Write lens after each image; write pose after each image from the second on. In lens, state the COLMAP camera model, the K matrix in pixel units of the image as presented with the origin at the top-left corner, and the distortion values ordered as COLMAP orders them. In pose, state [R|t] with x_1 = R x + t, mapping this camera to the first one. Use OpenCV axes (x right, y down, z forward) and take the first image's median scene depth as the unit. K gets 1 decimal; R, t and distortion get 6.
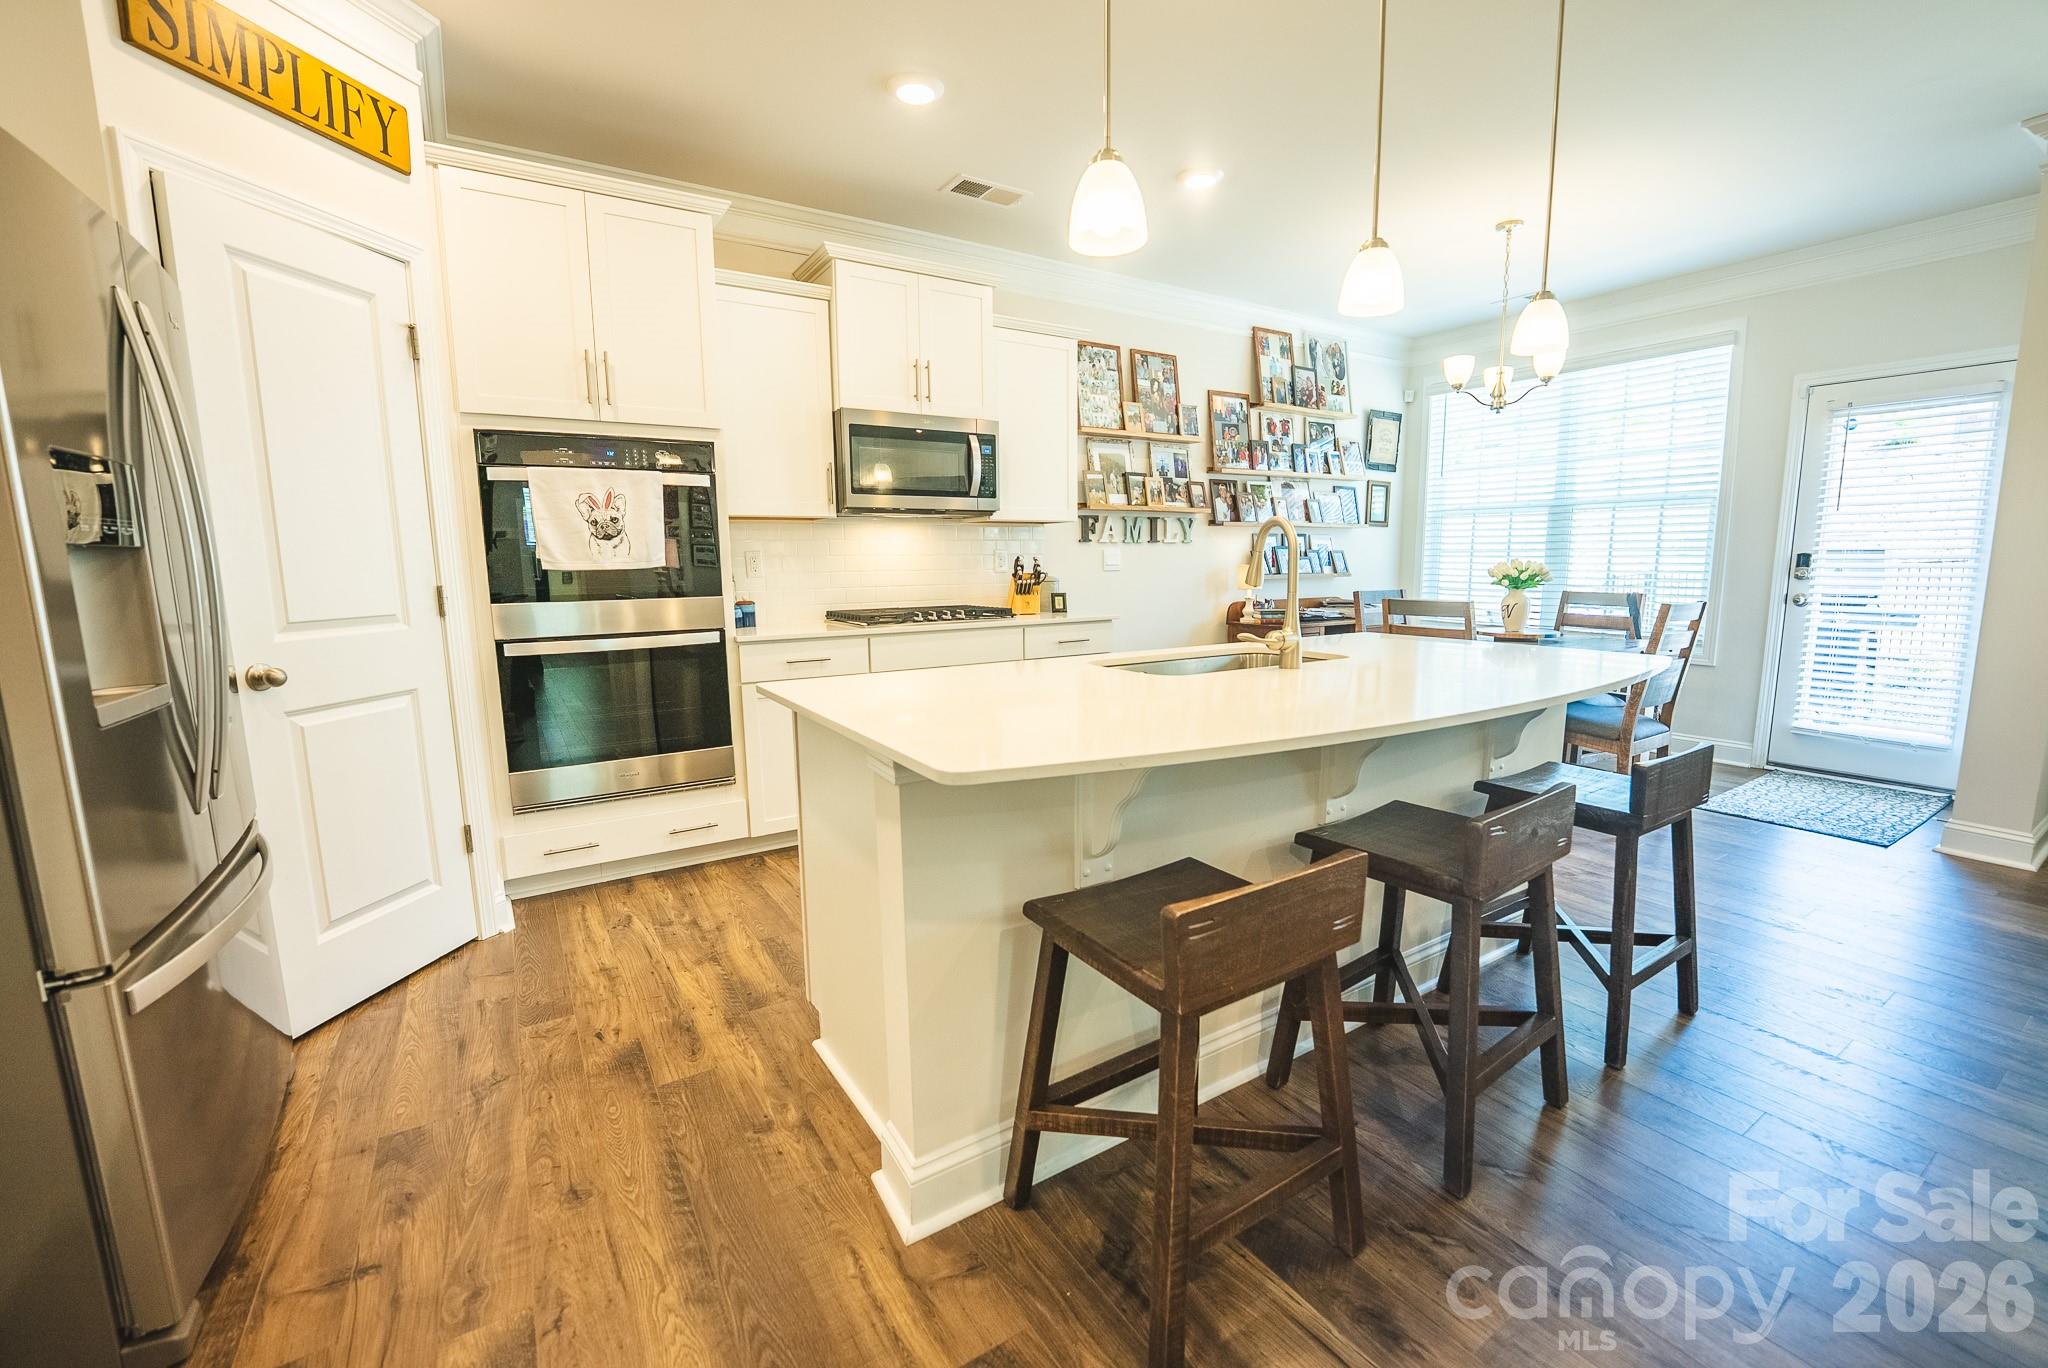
lens RADIAL K [[840.7, 0, 1026.0], [0, 840.7, 681.6], [0, 0, 1]] dist [-0.026693, 0.003343]
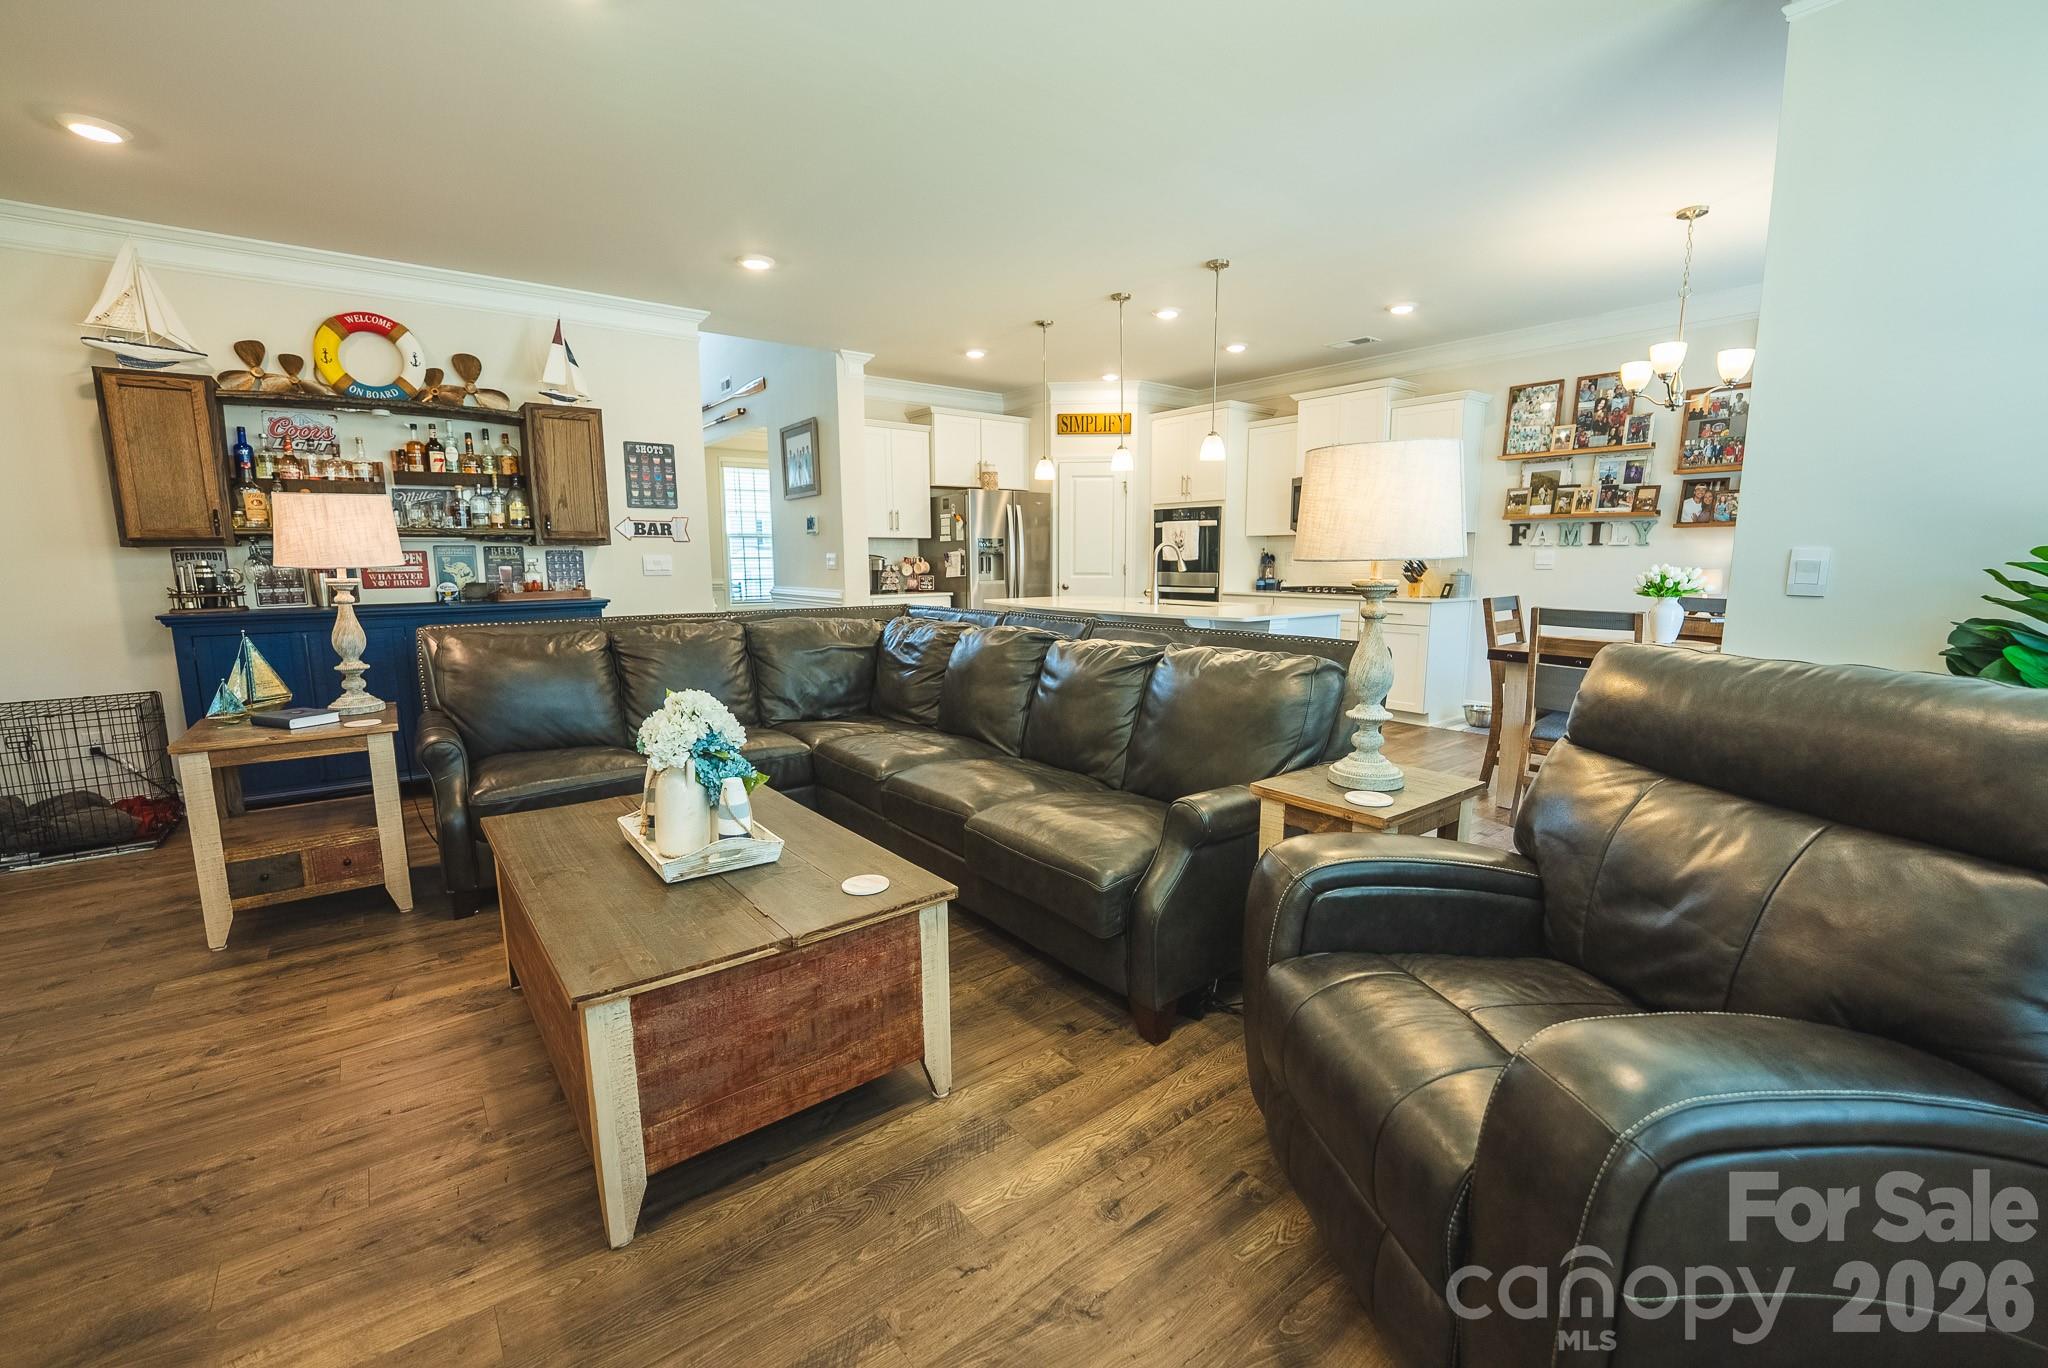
lens RADIAL K [[840.7, 0, 1019.8], [0, 840.7, 688.8], [0, 0, 1]] dist [-0.026693, 0.003343]
pose [[0.100638, 0.161754, -0.981686, 1.329513], [-0.141233, 0.979026, 0.146838, -0.037152], [0.984848, 0.123869, 0.121372, 0.162744]]
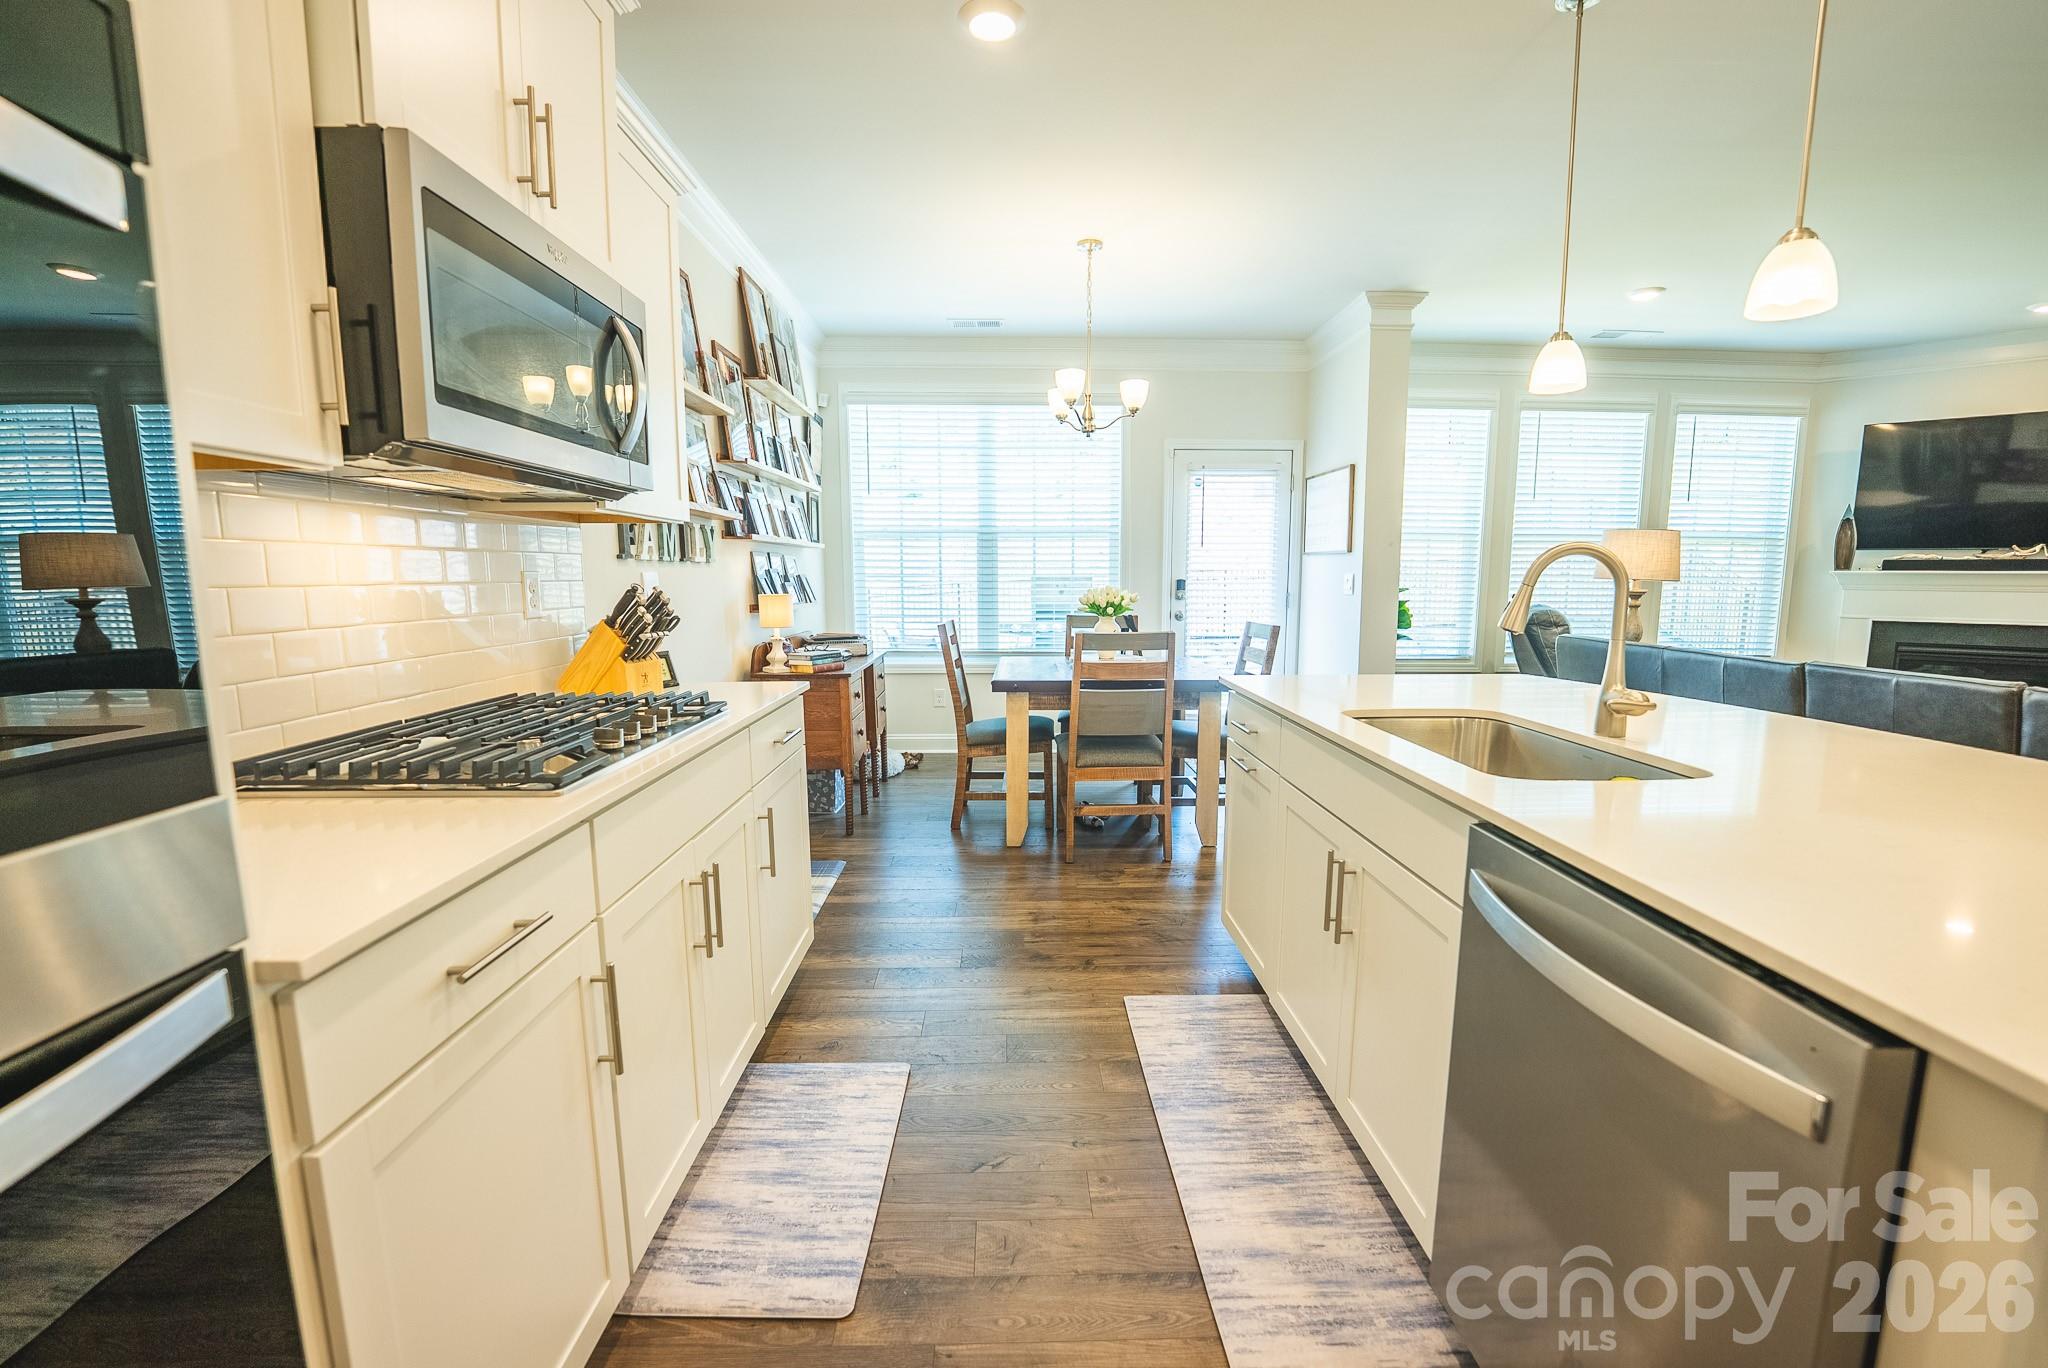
lens RADIAL K [[840.7, 0, 1027.0], [0, 840.7, 689.9], [0, 0, 1]] dist [-0.026693, 0.003343]
pose [[0.519559, -0.108679, 0.847495, -0.296976], [0.120144, 0.991316, 0.053468, -0.080148], [-0.845946, 0.074042, 0.528104, 0.501816]]
